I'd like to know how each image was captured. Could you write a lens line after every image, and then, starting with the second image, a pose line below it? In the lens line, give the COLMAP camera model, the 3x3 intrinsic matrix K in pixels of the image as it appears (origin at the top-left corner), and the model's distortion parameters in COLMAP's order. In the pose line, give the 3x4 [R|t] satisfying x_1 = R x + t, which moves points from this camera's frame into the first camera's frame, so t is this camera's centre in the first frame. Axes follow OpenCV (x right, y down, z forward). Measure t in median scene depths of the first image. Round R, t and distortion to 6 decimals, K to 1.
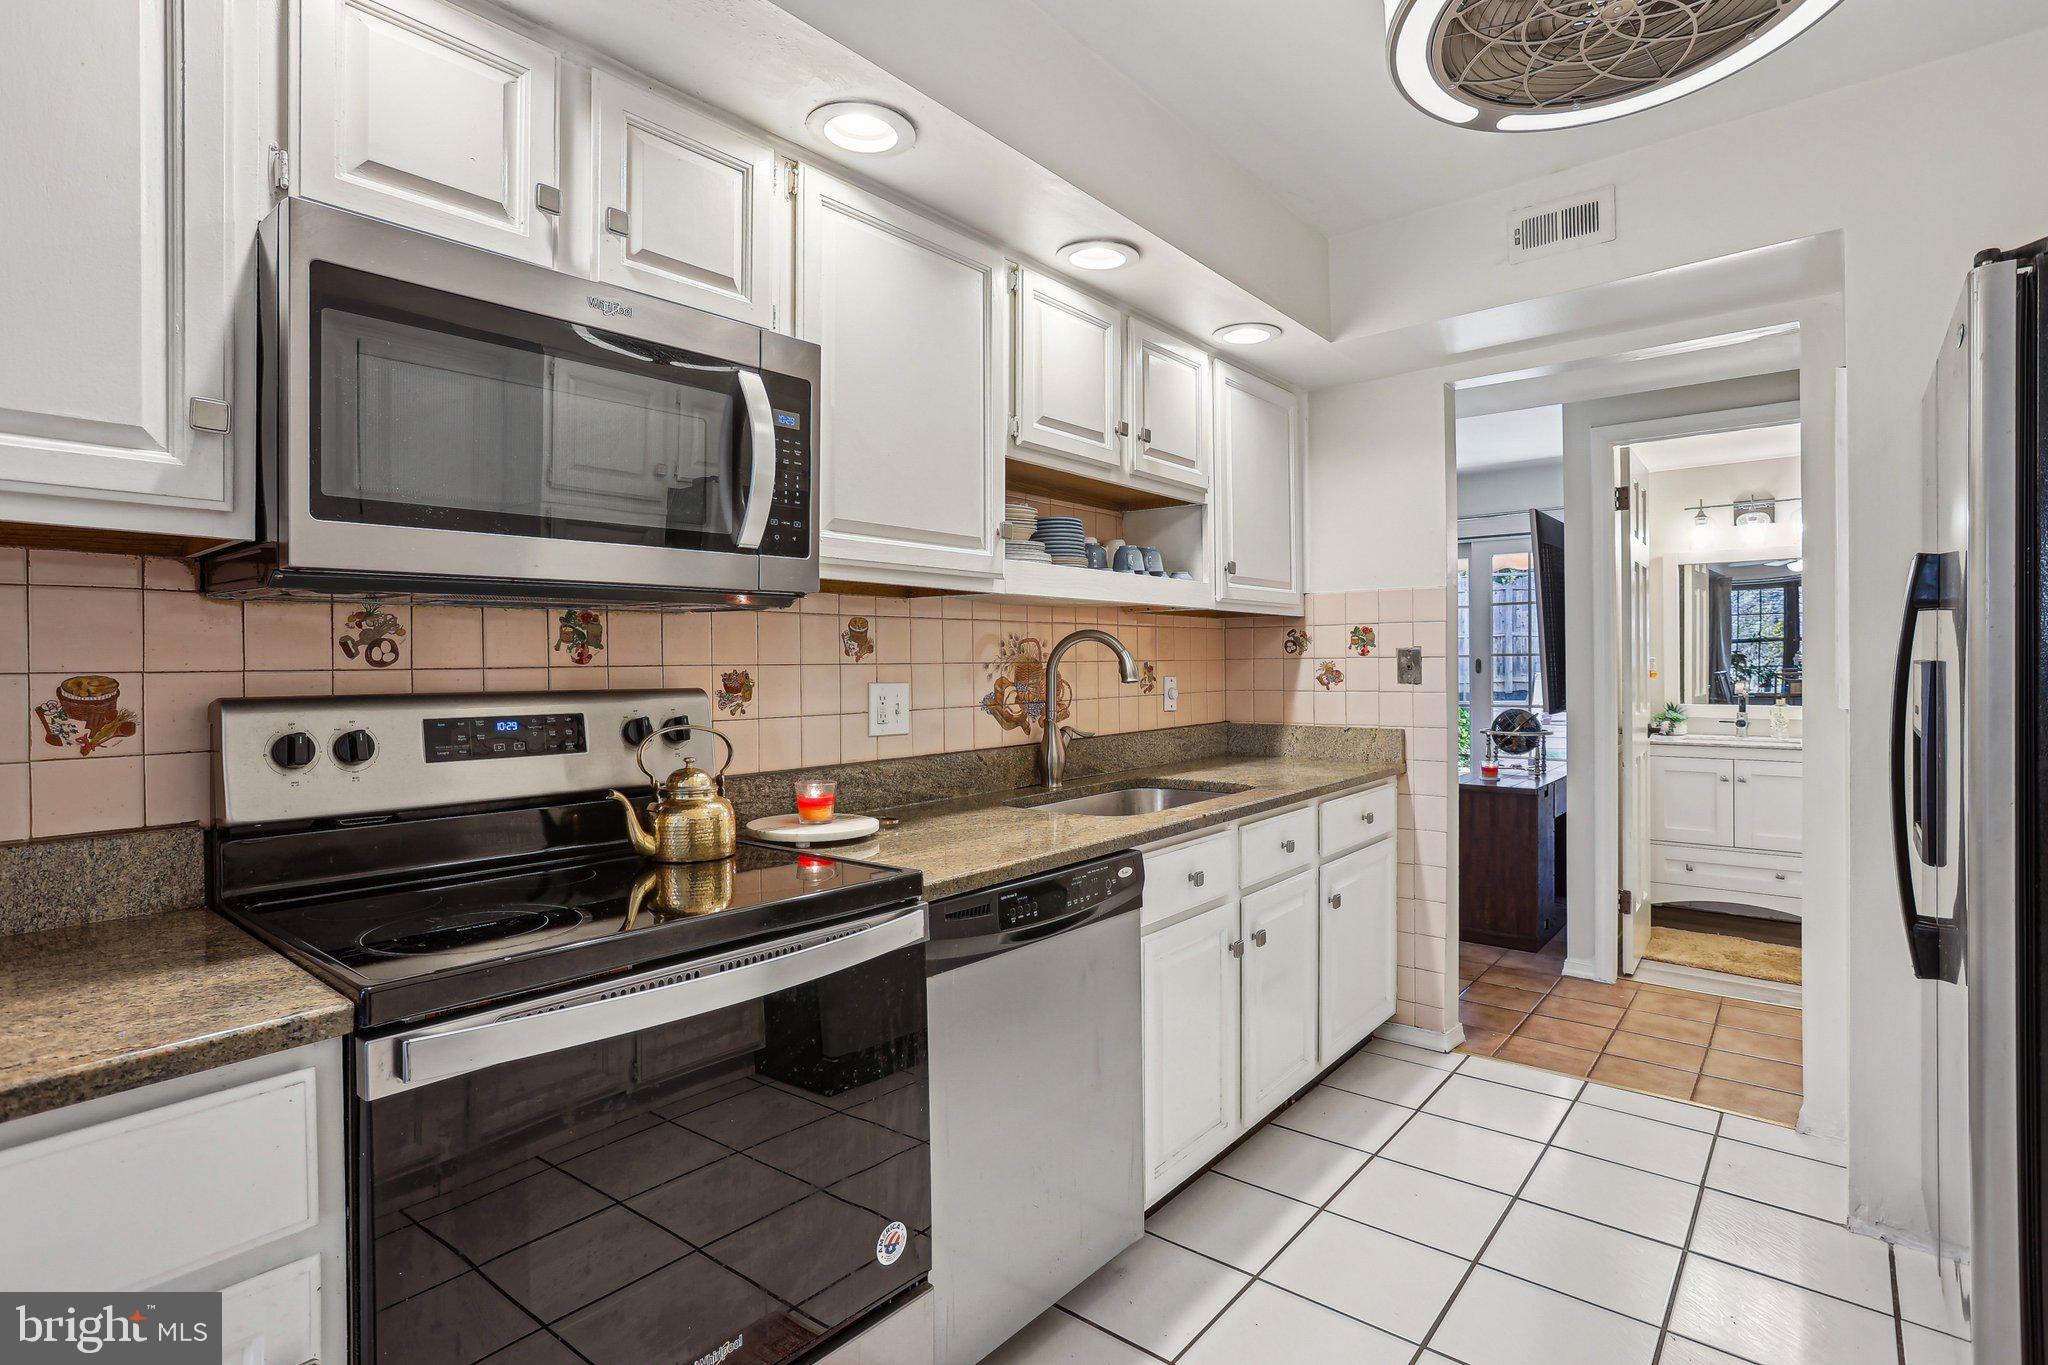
lens RADIAL K [[999.8, 0, 990.3], [0, 999.8, 663.8], [0, 0, 1]] dist [-0.068062, 0.034895]
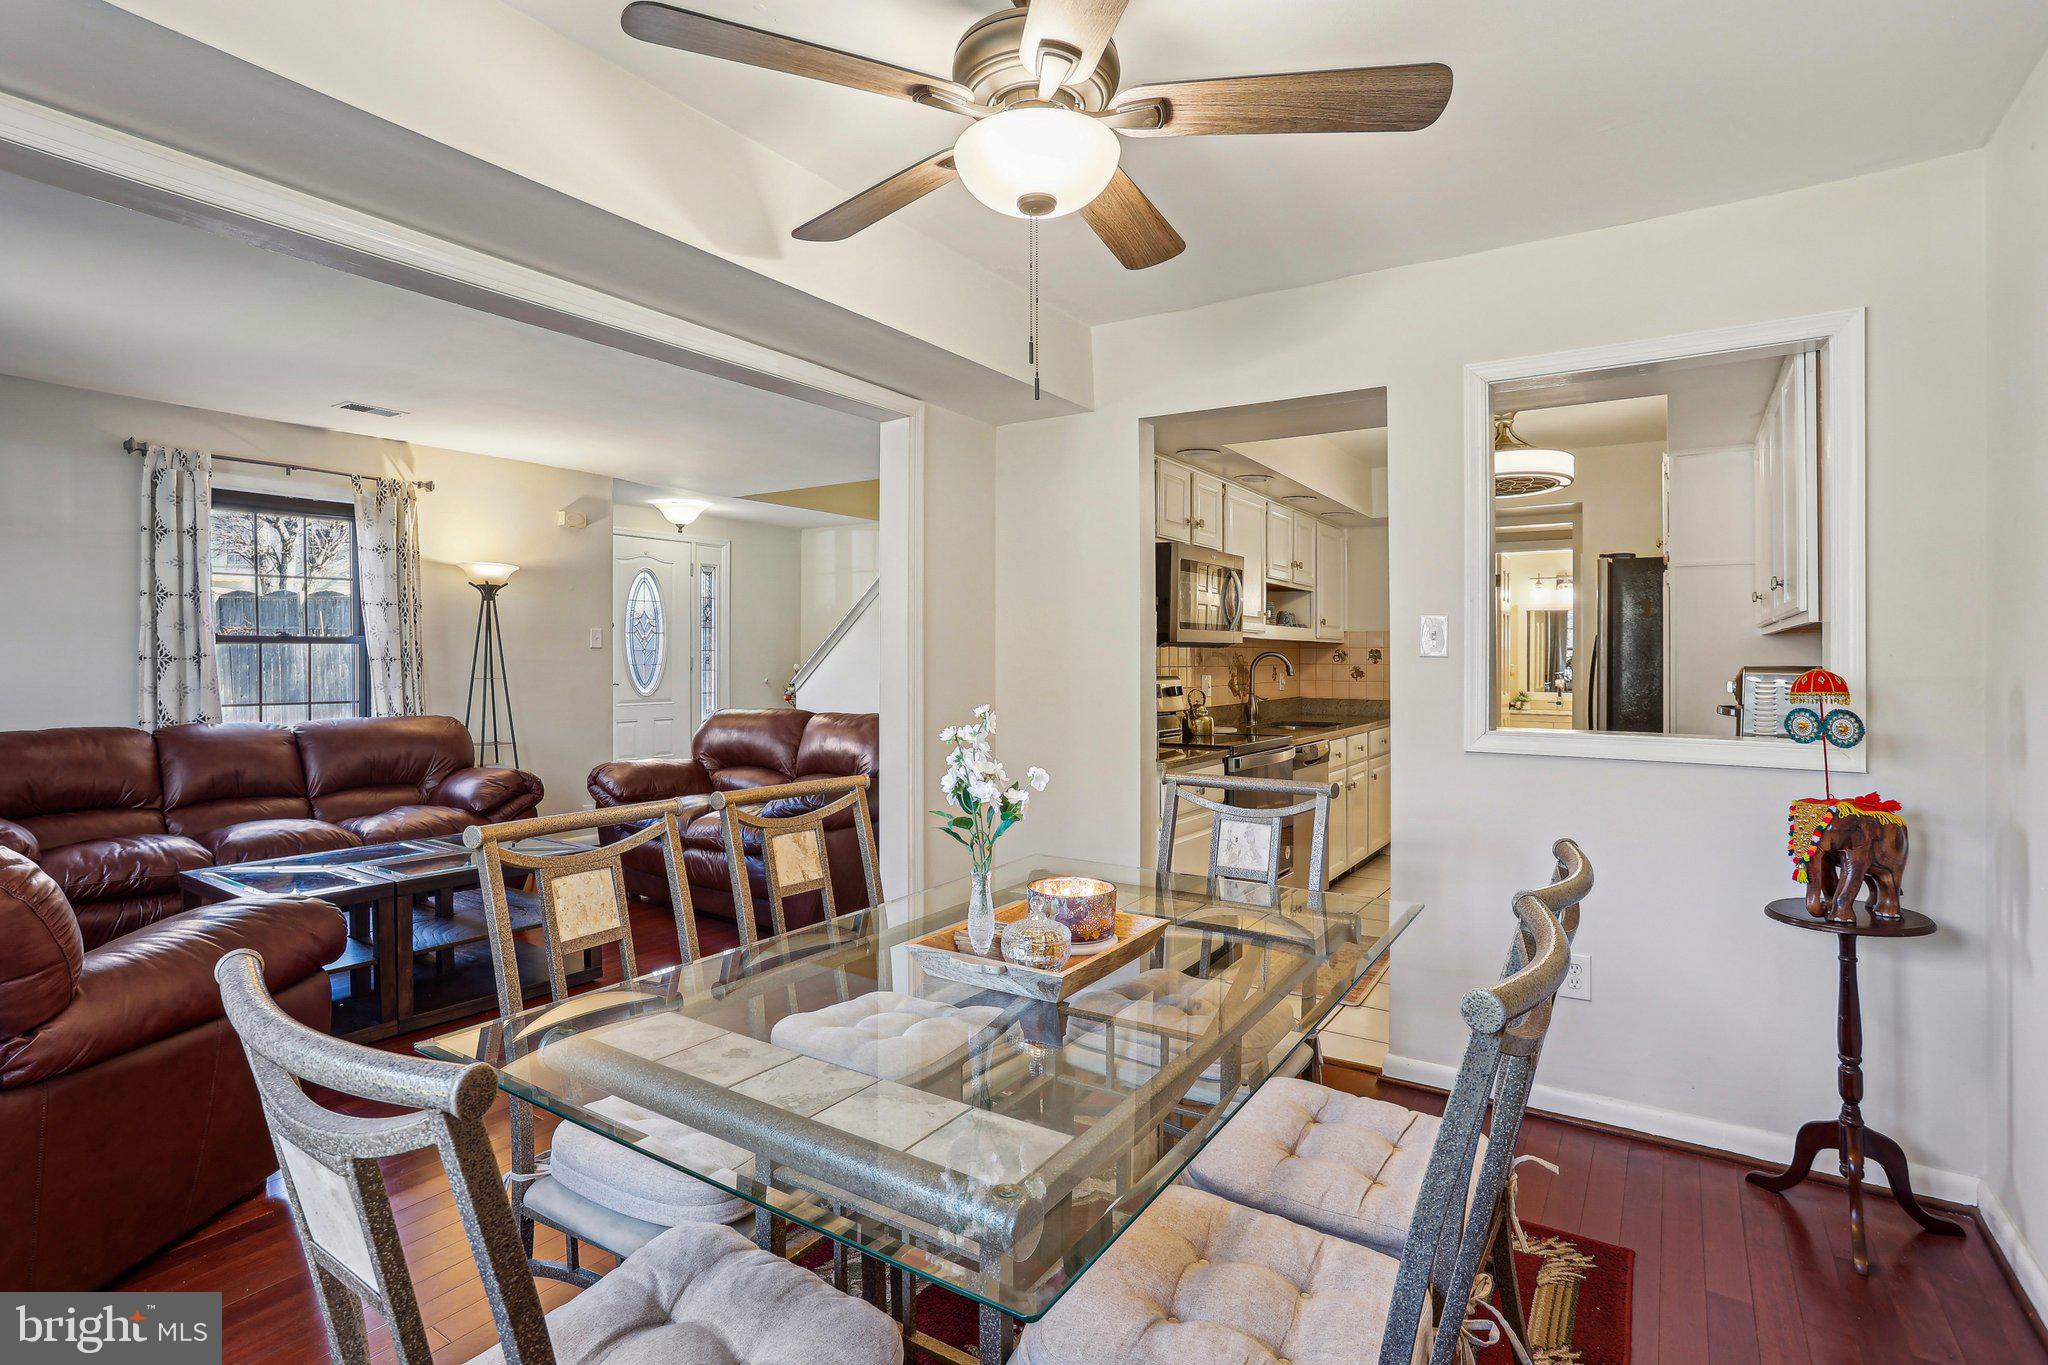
lens RADIAL K [[999.8, 0, 990.3], [0, 999.8, 663.8], [0, 0, 1]] dist [-0.068062, 0.034895]
pose [[0.992454, 0.009082, 0.122282, -0.623322], [-0.009827, 0.999937, 0.005489, -0.012377], [-0.122225, -0.006649, 0.992480, -0.906241]]
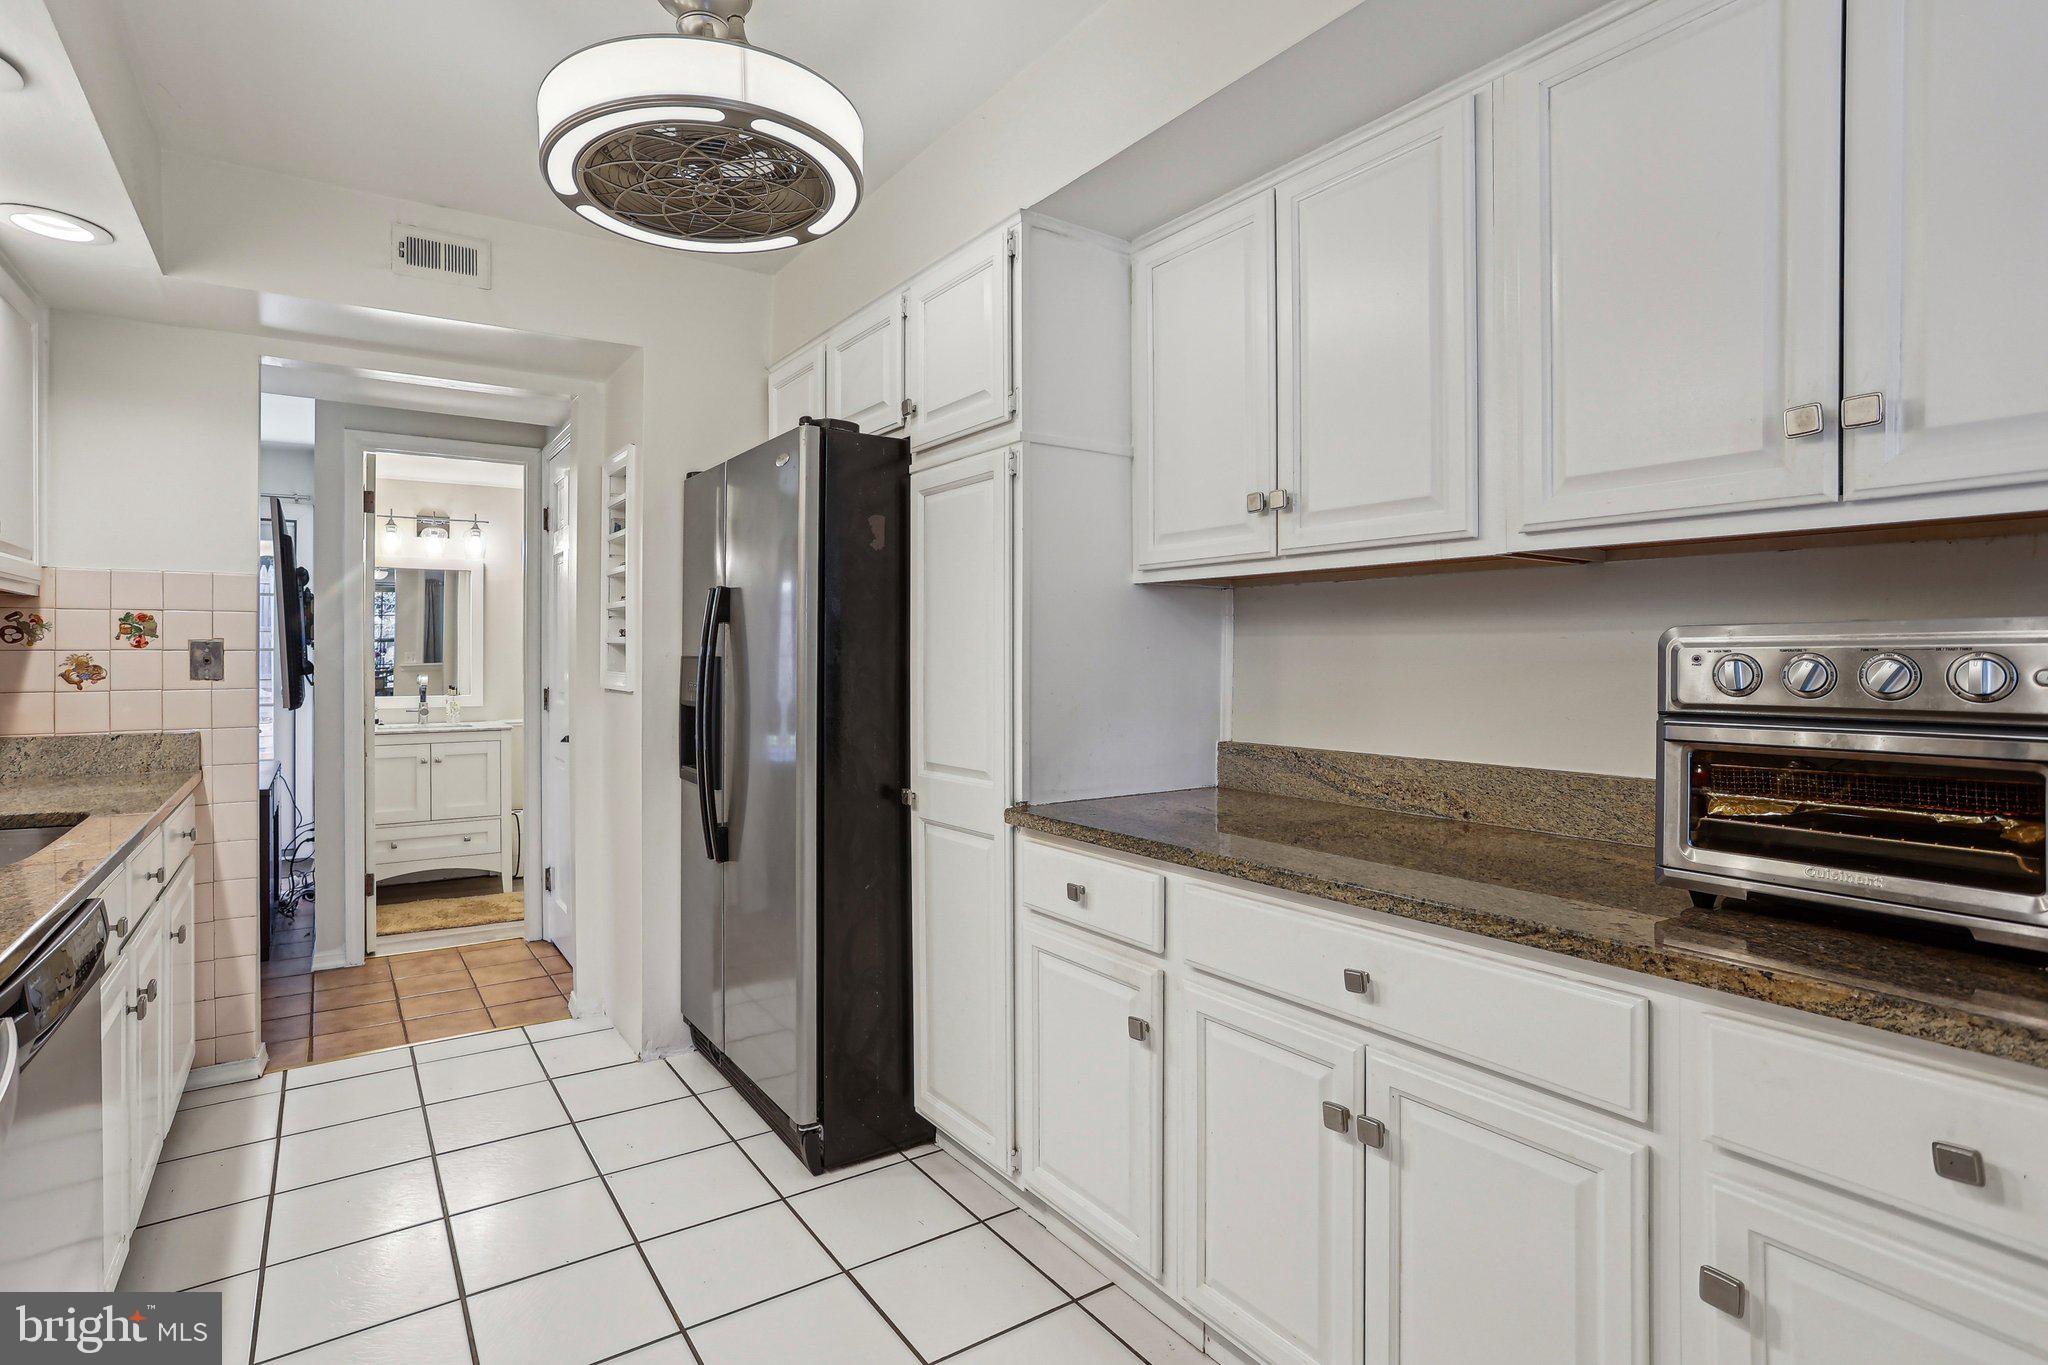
lens RADIAL K [[1005.4, 0, 984.5], [0, 1005.4, 655.2], [0, 0, 1]] dist [-0.046965, 0.018130]
pose [[0.267106, 0.006678, 0.963644, -0.237228], [-0.001077, 0.999977, -0.006631, 0.002989], [-0.963666, 0.000734, 0.267107, 0.086881]]
